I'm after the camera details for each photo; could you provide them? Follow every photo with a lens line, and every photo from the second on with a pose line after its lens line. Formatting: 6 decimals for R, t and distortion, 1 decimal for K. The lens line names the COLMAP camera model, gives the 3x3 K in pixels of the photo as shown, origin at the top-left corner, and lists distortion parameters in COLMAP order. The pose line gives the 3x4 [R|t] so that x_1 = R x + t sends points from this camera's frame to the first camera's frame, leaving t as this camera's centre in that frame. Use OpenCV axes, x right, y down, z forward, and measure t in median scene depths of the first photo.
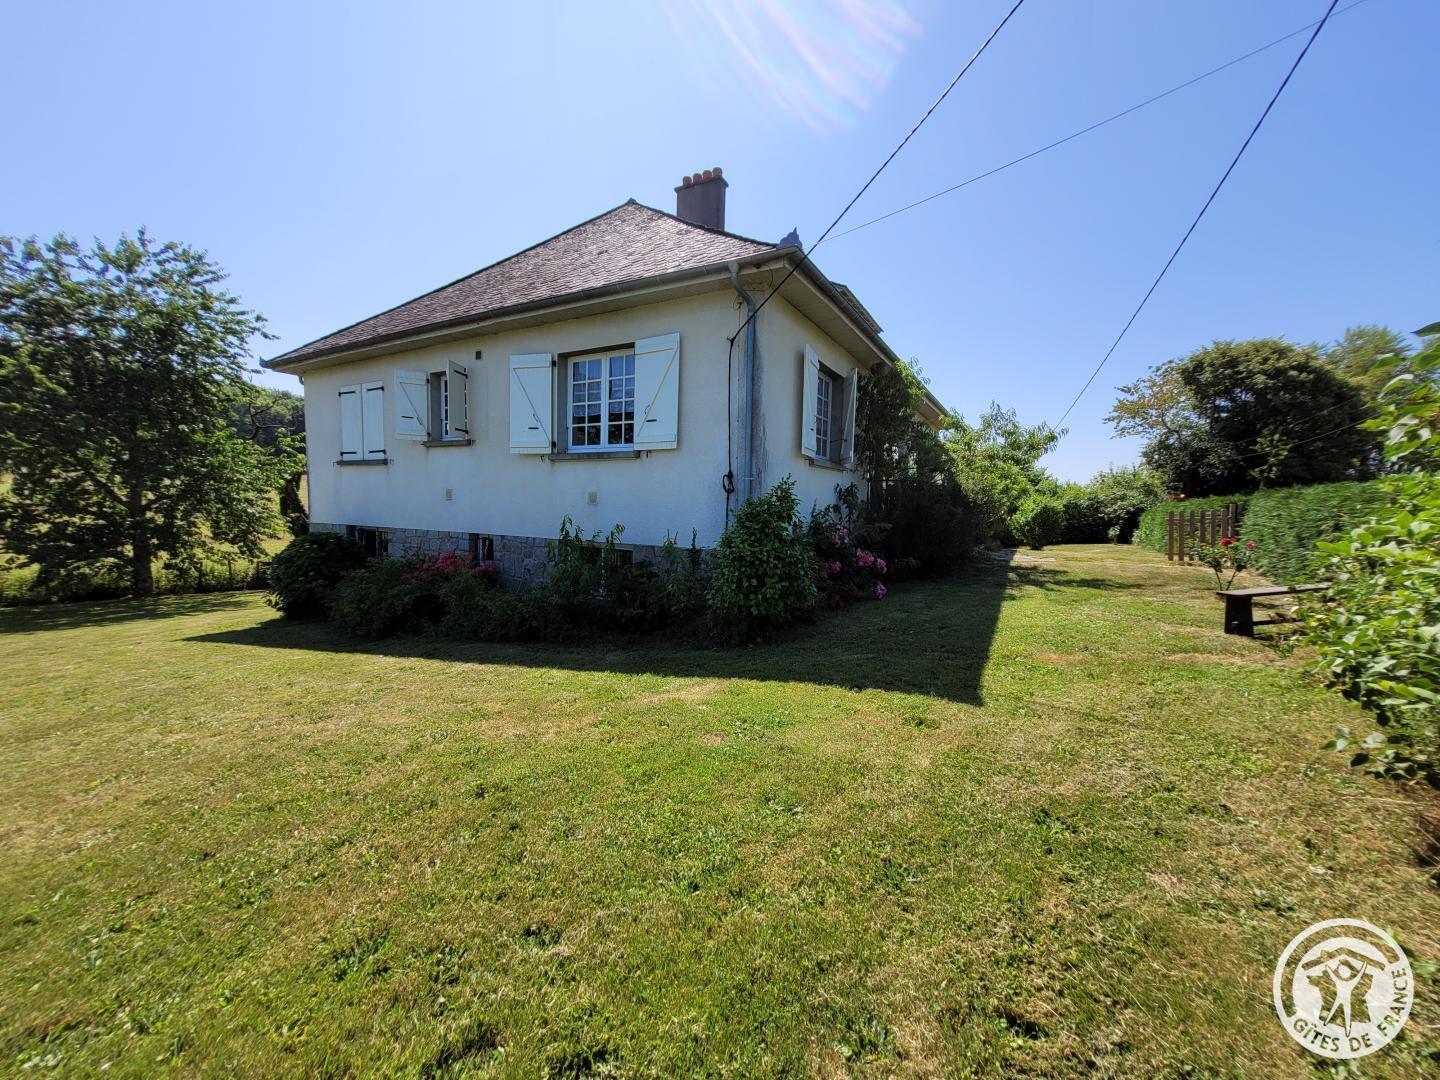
lens RADIAL K [[562.9, 0, 714.5], [0, 562.9, 548.8], [0, 0, 1]] dist [0.004406, -0.000114]
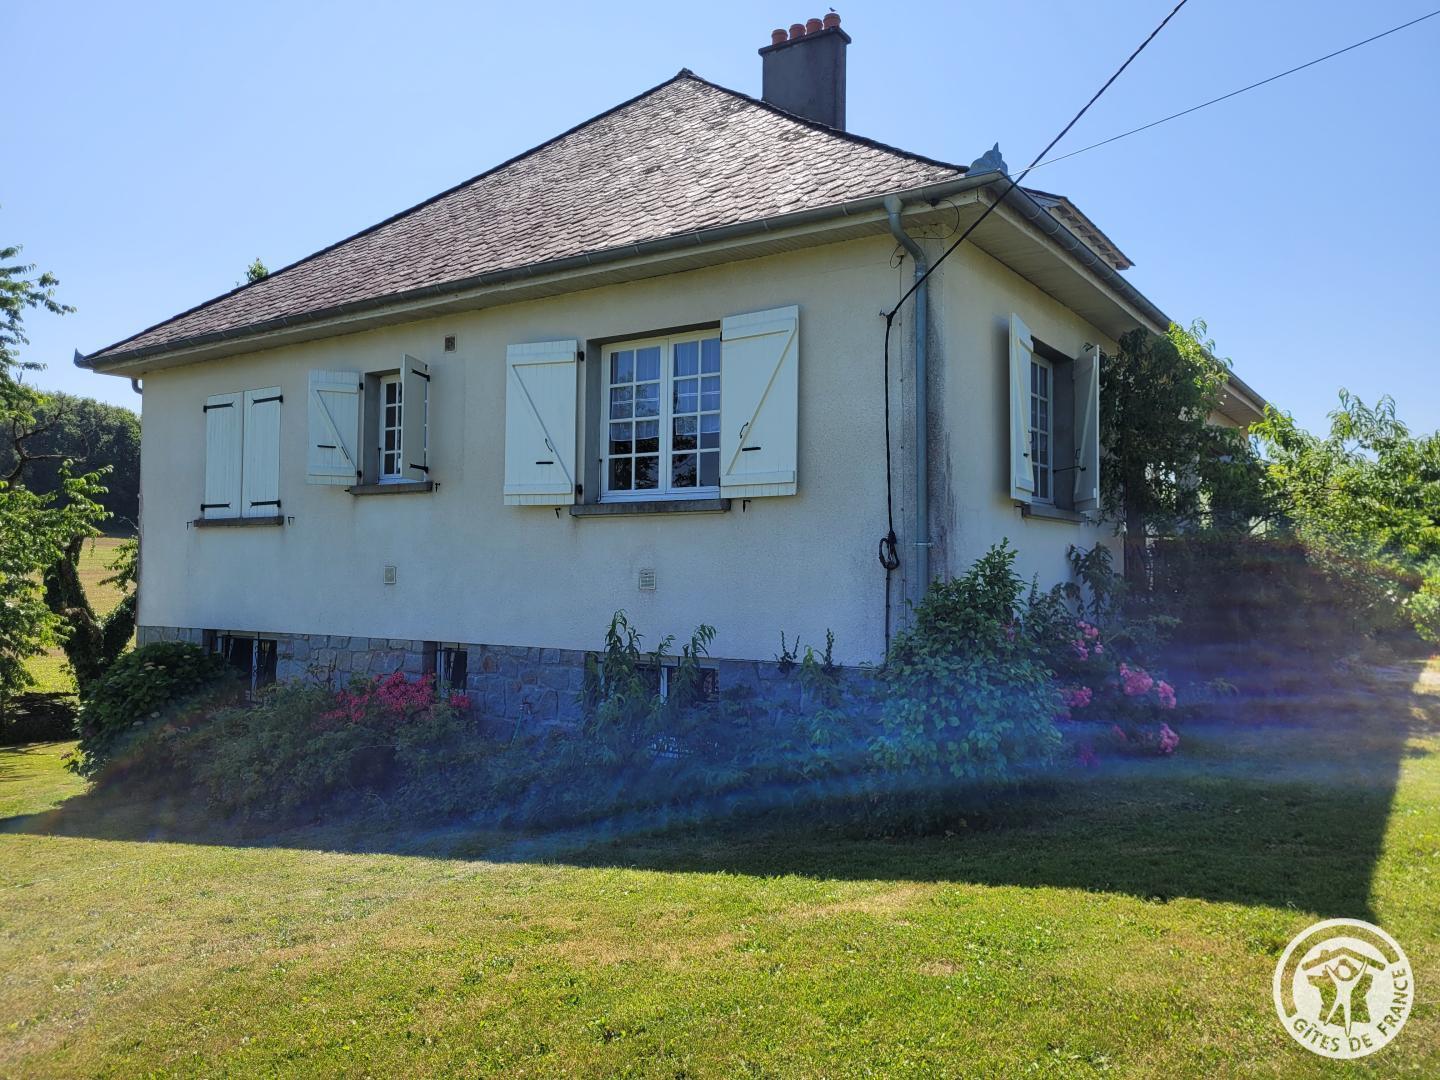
lens RADIAL K [[1075.2, 0, 719.0], [0, 1075.2, 529.9], [0, 0, 1]] dist [0.039209, -0.028392]
pose [[0.996499, -0.018467, -0.081538, -0.052748], [0.008273, 0.992293, -0.123637, -0.002142], [0.083193, 0.122530, 0.988972, -0.110784]]
